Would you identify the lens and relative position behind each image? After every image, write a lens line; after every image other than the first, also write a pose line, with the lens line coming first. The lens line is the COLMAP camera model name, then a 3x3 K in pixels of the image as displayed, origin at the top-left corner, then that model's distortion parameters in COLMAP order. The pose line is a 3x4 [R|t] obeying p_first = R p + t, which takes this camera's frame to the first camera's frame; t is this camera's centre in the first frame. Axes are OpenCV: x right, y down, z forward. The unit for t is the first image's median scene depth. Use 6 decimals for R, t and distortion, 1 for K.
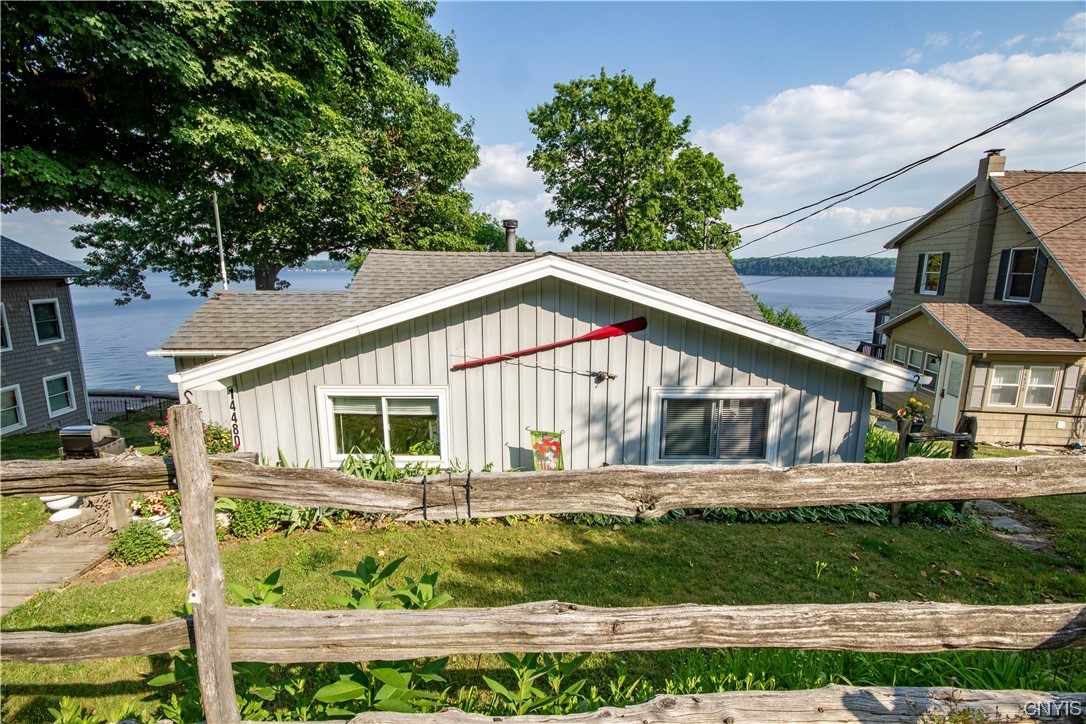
lens RADIAL K [[518.3, 0, 553.1], [0, 518.3, 361.1], [0, 0, 1]] dist [0.023919, -0.000038]
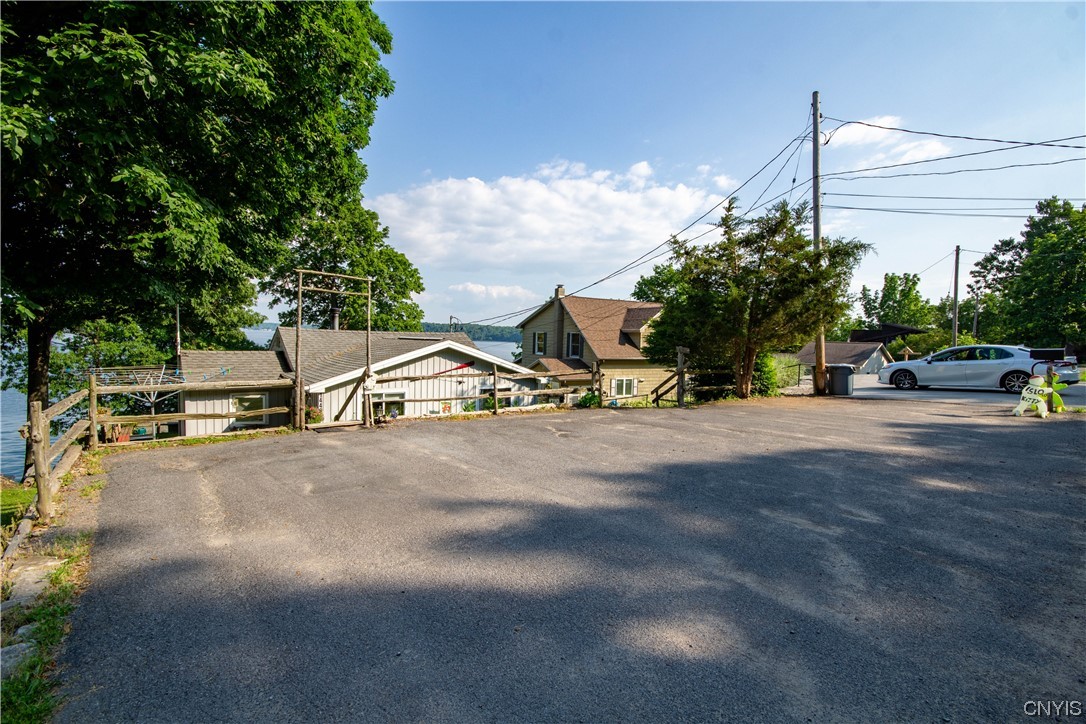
lens RADIAL K [[498.9, 0, 542.9], [0, 498.9, 369.8], [0, 0, 1]] dist [0.000192, 0.000608]
pose [[0.800208, -0.020406, 0.599376, -0.227101], [0.079626, 0.994188, -0.072460, 0.037780], [-0.594413, 0.105709, 0.797181, -0.276527]]
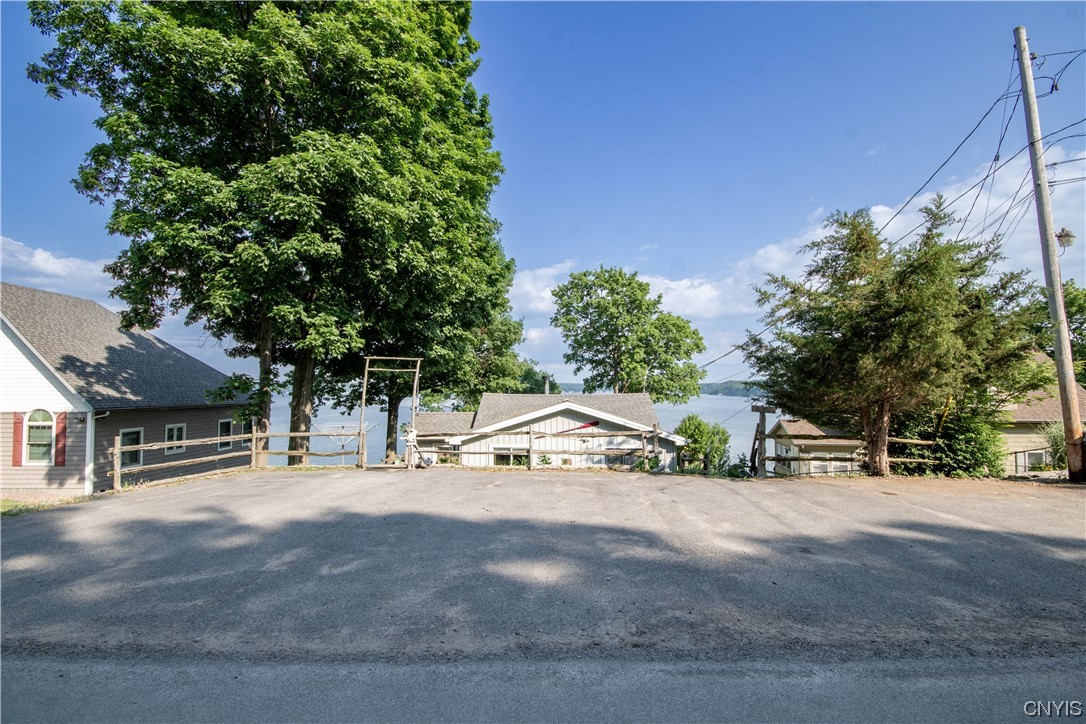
lens RADIAL K [[498.9, 0, 542.9], [0, 498.9, 369.8], [0, 0, 1]] dist [0.000192, 0.000608]
pose [[0.998598, -0.006440, -0.052545, 0.001297], [-0.005111, 0.976206, -0.216783, 0.049867], [0.052691, 0.216748, 0.974805, -0.369722]]
